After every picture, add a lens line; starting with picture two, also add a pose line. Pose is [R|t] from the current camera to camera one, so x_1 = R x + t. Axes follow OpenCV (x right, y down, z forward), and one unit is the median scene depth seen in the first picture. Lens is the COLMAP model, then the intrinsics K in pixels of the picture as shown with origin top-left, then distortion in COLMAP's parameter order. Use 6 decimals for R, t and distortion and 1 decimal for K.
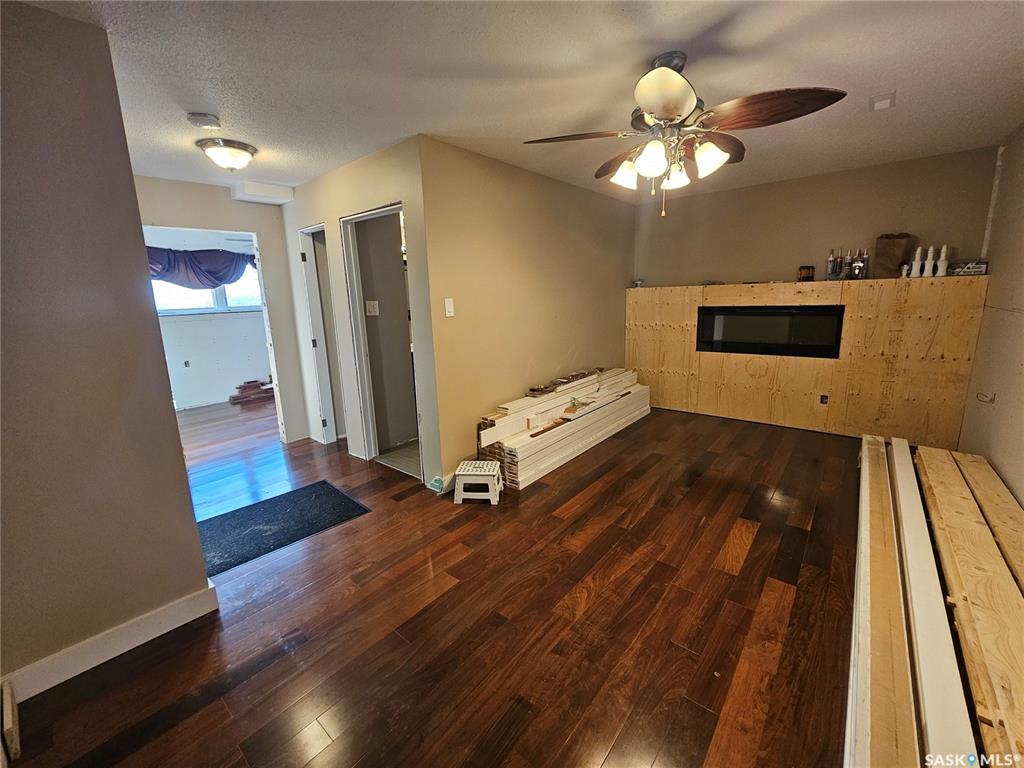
lens RADIAL K [[420.9, 0, 513.5], [0, 420.9, 382.2], [0, 0, 1]] dist [-0.002121, 0.000234]
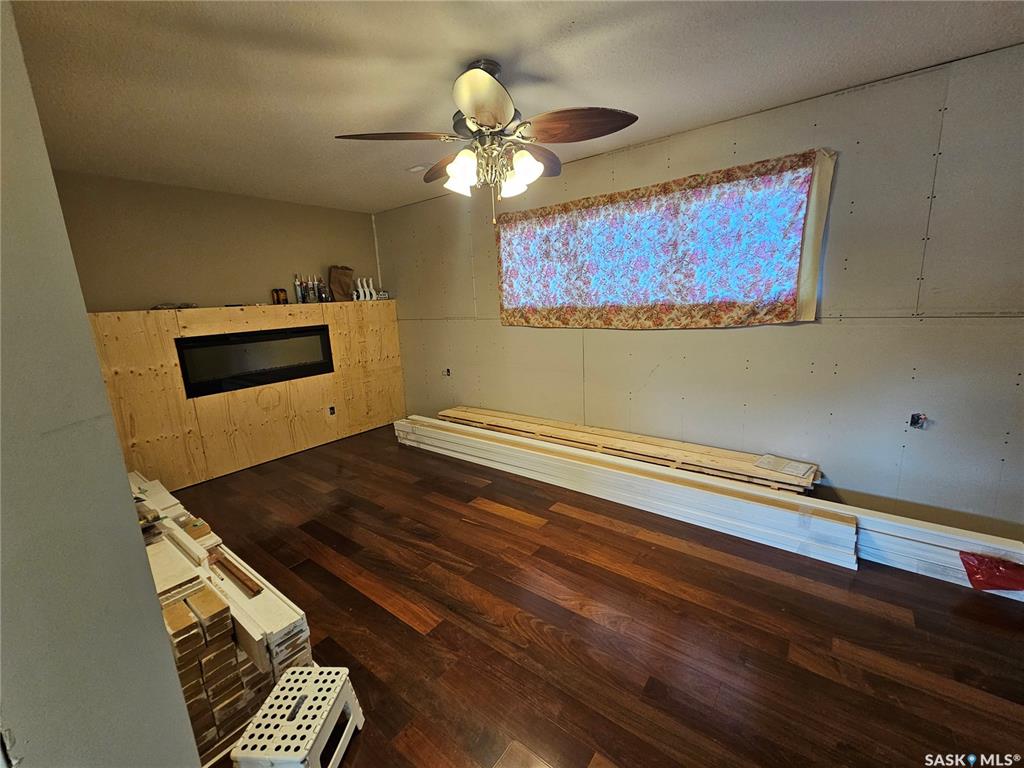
lens RADIAL K [[420.9, 0, 512.9], [0, 420.9, 381.4], [0, 0, 1]] dist [-0.002121, 0.000234]
pose [[-0.043736, -0.163782, 0.985527, -0.377285], [0.251578, 0.952875, 0.169521, -0.107356], [-0.966848, 0.255351, -0.000471, 0.575583]]
